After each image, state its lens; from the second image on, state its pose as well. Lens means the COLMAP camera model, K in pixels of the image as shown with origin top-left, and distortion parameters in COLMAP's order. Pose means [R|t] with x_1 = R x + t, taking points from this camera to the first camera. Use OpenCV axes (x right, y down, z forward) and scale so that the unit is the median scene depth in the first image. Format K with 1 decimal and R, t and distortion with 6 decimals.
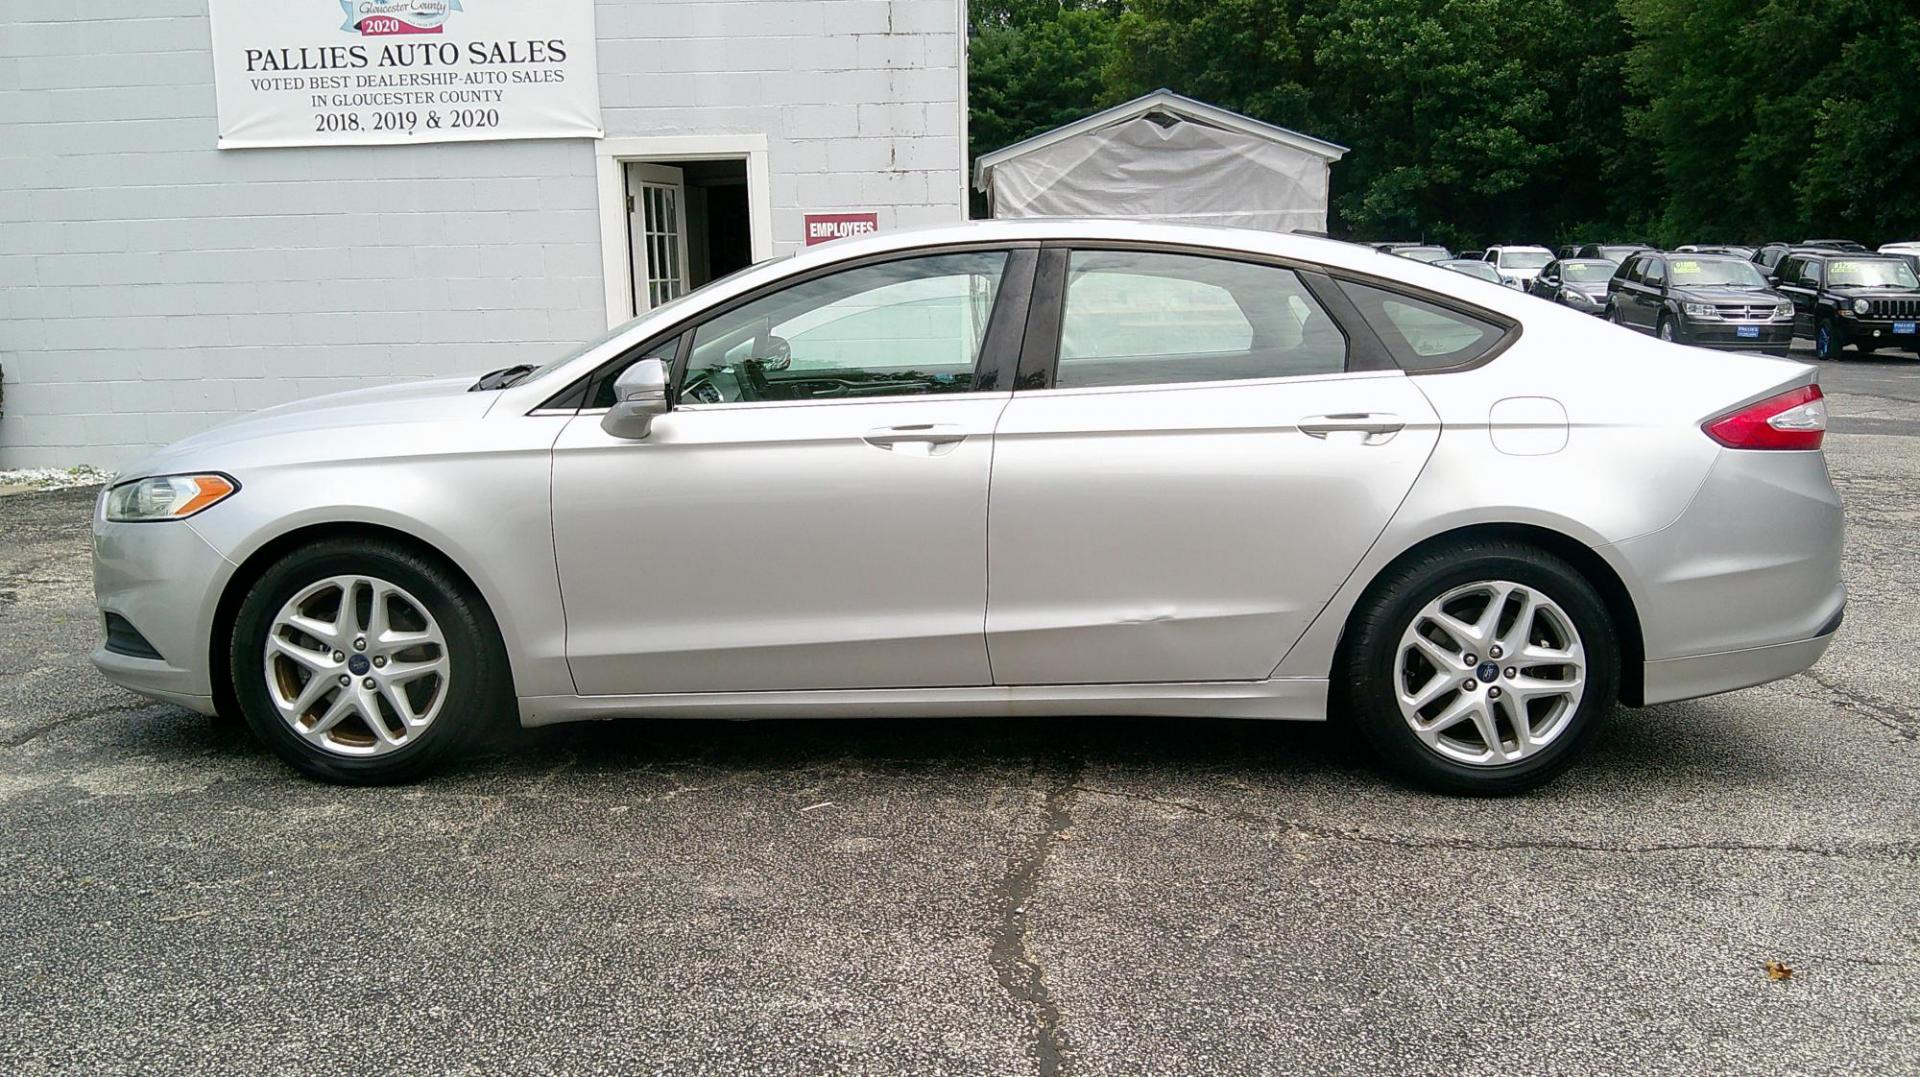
lens RADIAL K [[1721.4, 0, 939.3], [0, 1721.4, 538.1], [0, 0, 1]] dist [0.102882, -0.301631]
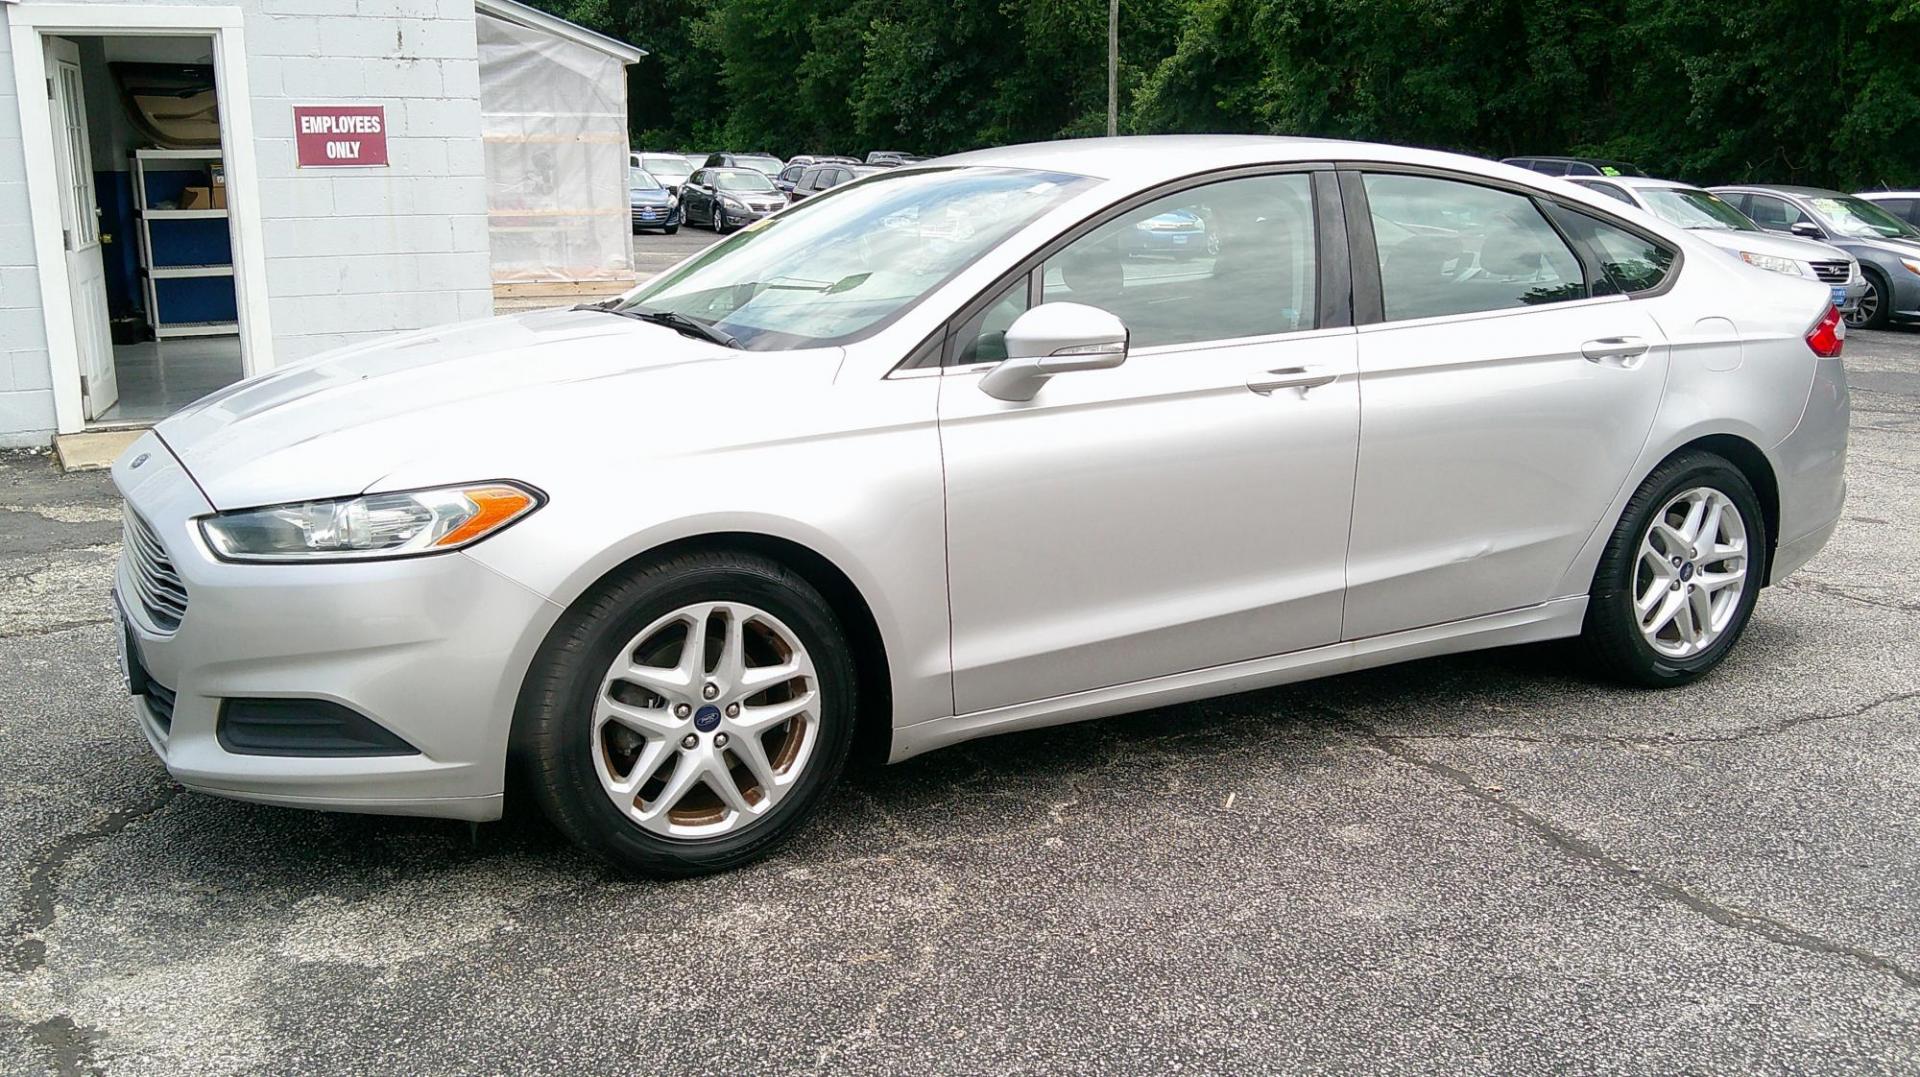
lens RADIAL K [[1721.4, 0, 939.3], [0, 1721.4, 538.1], [0, 0, 1]] dist [0.102882, -0.301631]
pose [[0.854648, -0.095053, 0.510433, -0.625891], [0.066966, 0.995068, 0.073177, -0.054001], [-0.514871, -0.028360, 0.856798, 0.303745]]
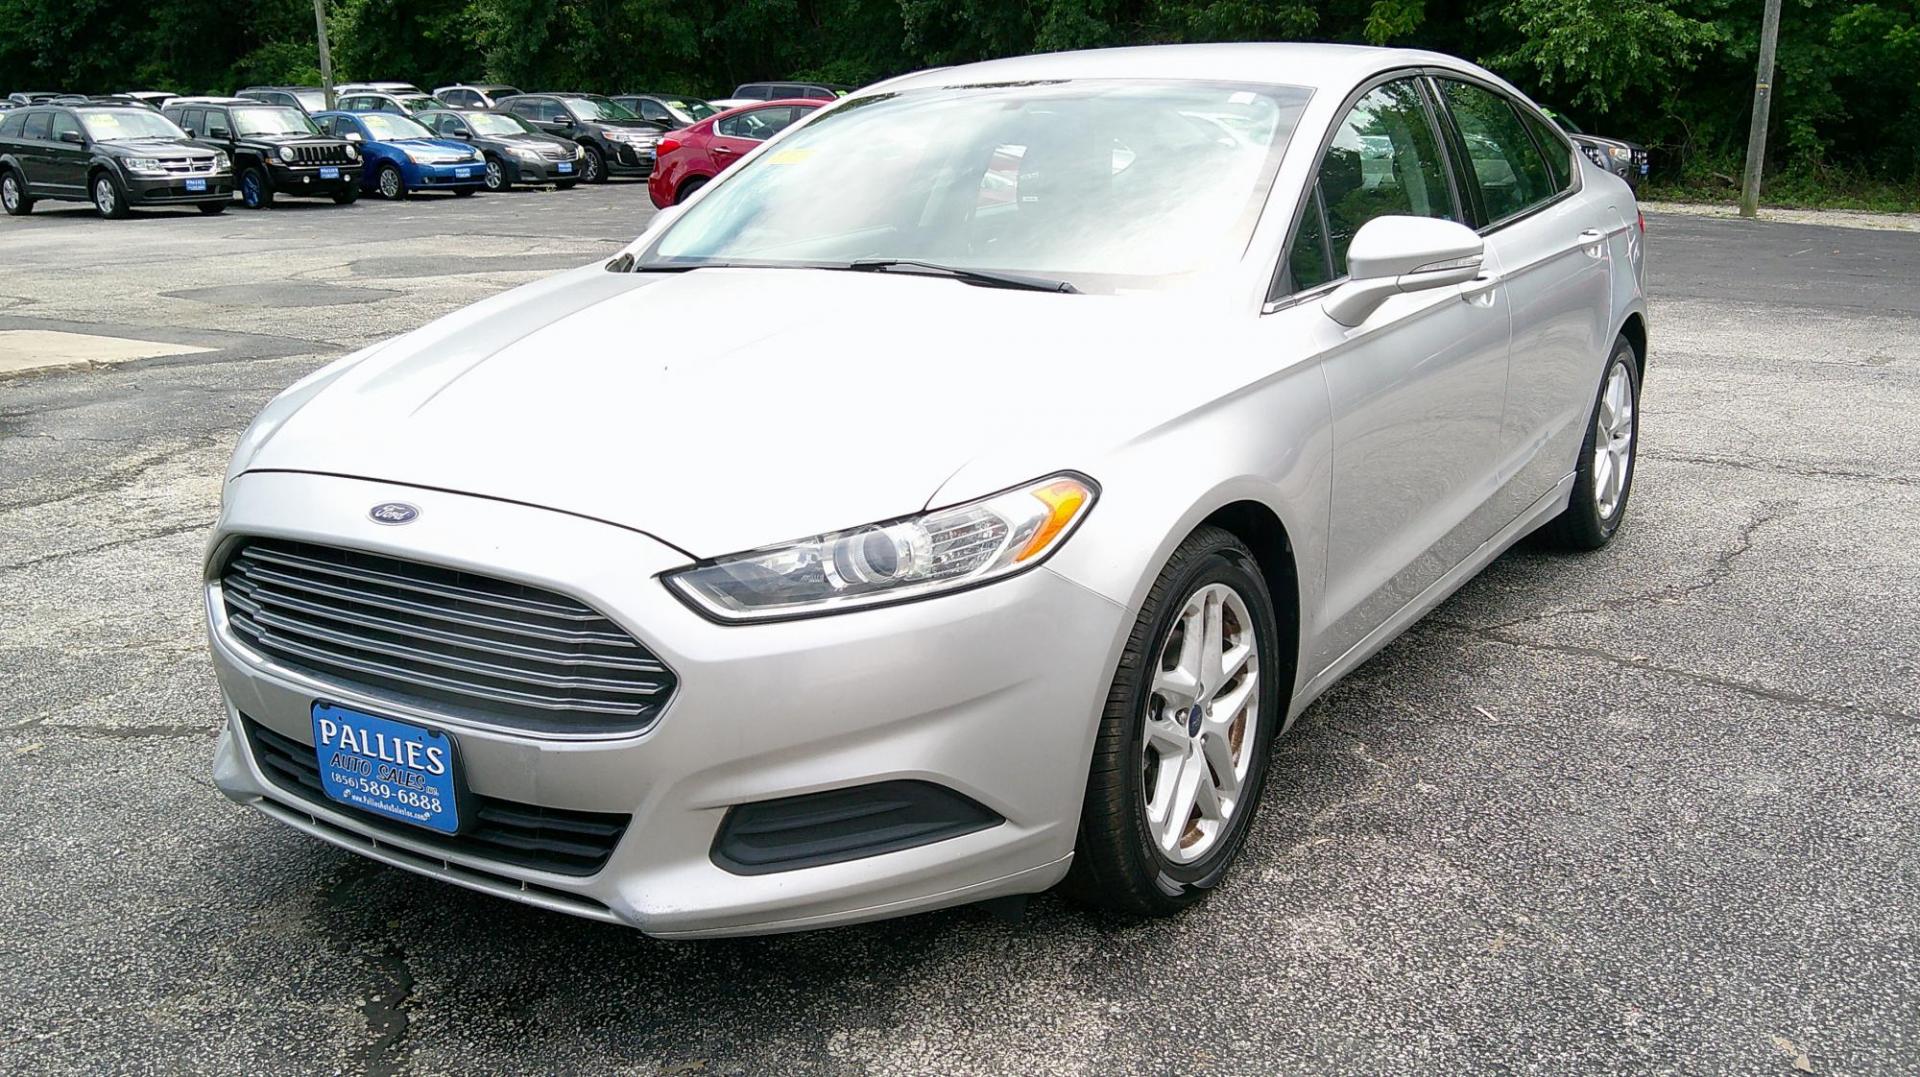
lens RADIAL K [[1721.4, 0, 939.3], [0, 1721.4, 538.1], [0, 0, 1]] dist [0.102882, -0.301631]
pose [[0.520564, -0.212030, 0.827077, -0.911418], [0.144493, 0.976580, 0.159413, -0.112592], [-0.841507, 0.036522, 0.539010, 0.727913]]
